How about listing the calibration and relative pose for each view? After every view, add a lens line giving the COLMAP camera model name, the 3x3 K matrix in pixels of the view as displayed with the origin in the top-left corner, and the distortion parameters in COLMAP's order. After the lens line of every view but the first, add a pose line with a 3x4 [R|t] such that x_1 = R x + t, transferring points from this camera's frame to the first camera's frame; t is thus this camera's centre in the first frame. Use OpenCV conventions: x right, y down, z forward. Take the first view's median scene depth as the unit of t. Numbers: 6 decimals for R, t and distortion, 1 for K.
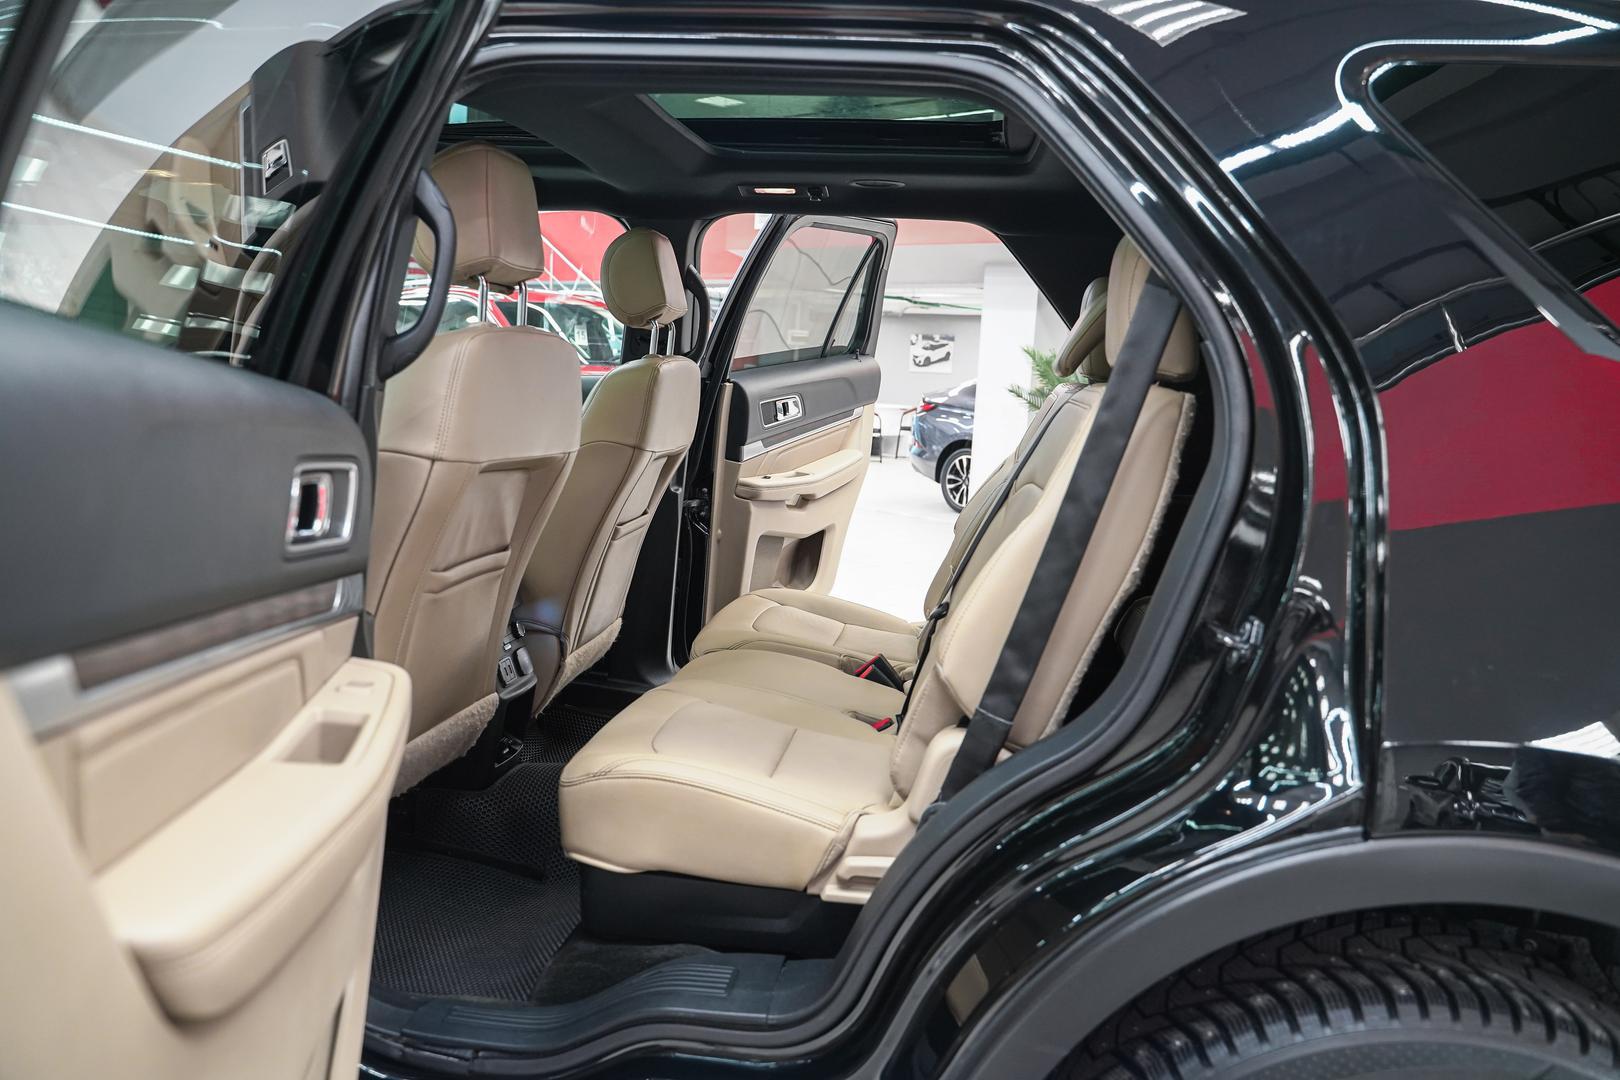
lens RADIAL K [[1309.7, 0, 810.0], [0, 1309.7, 540.0], [0, 0, 1]] dist [-0.013548, 0.002289]
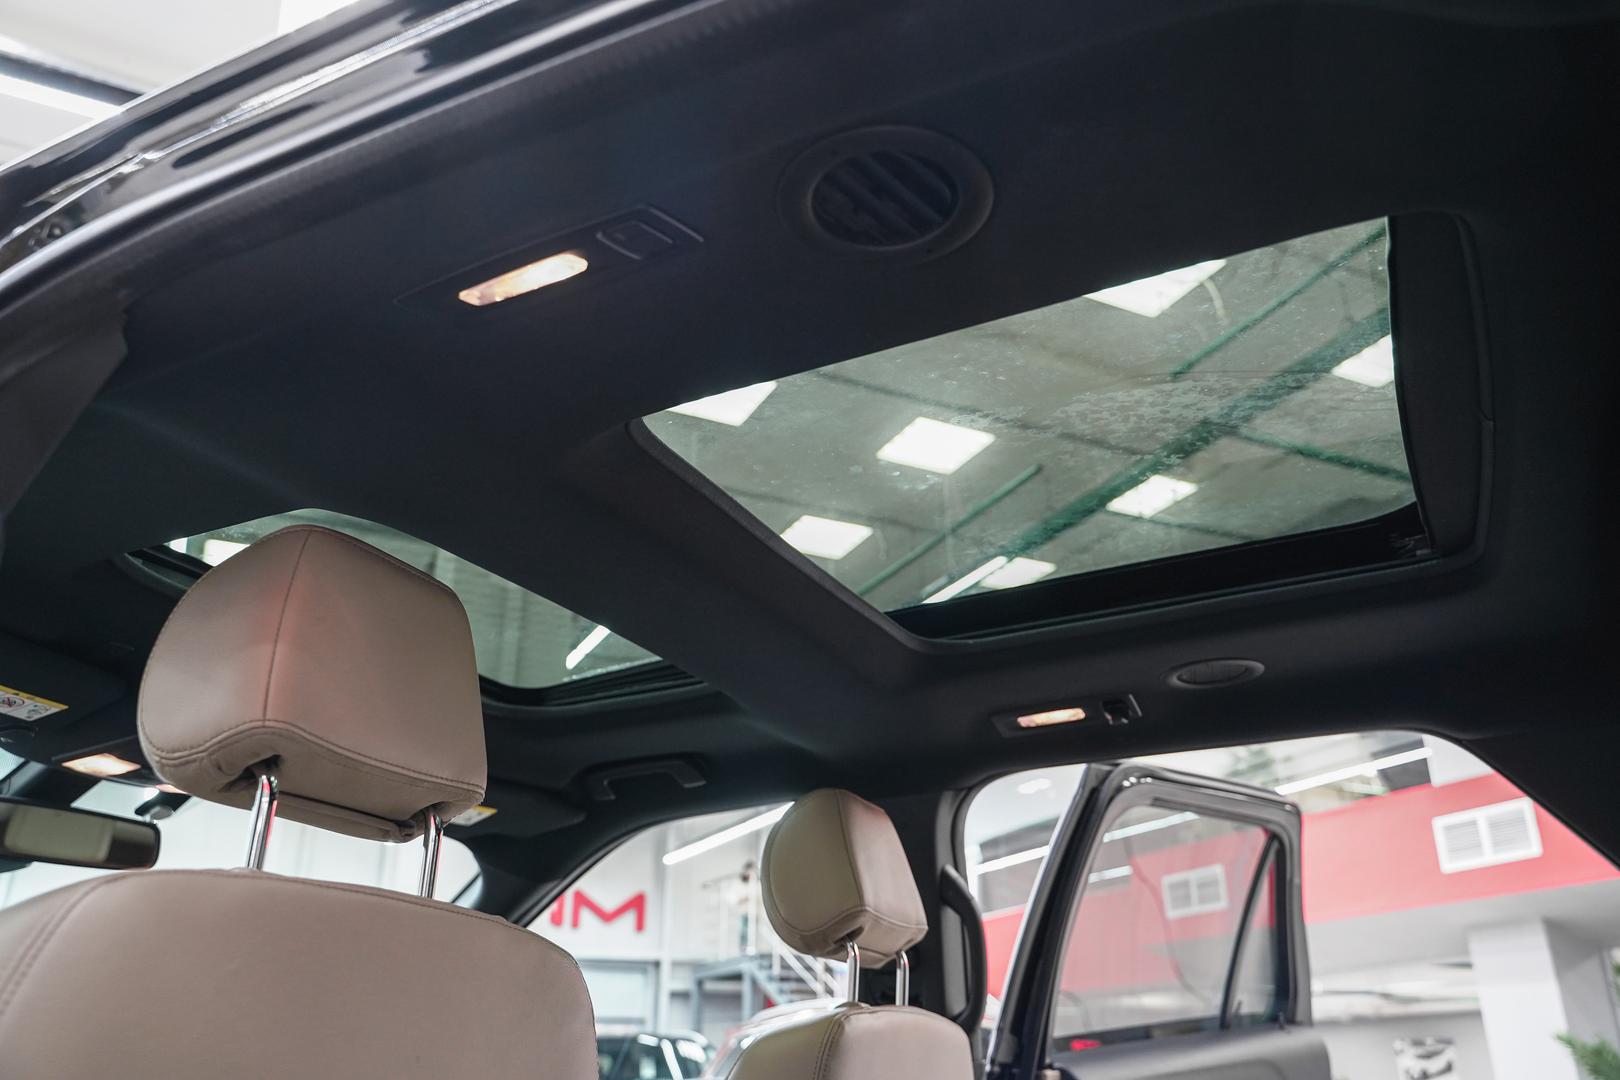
lens RADIAL K [[1309.7, 0, 810.0], [0, 1309.7, 540.0], [0, 0, 1]] dist [-0.013548, 0.002289]
pose [[0.946004, -0.178775, -0.270401, 0.035153], [0.011607, 0.852315, -0.522901, -0.013135], [0.323948, 0.491527, 0.808368, 0.315661]]
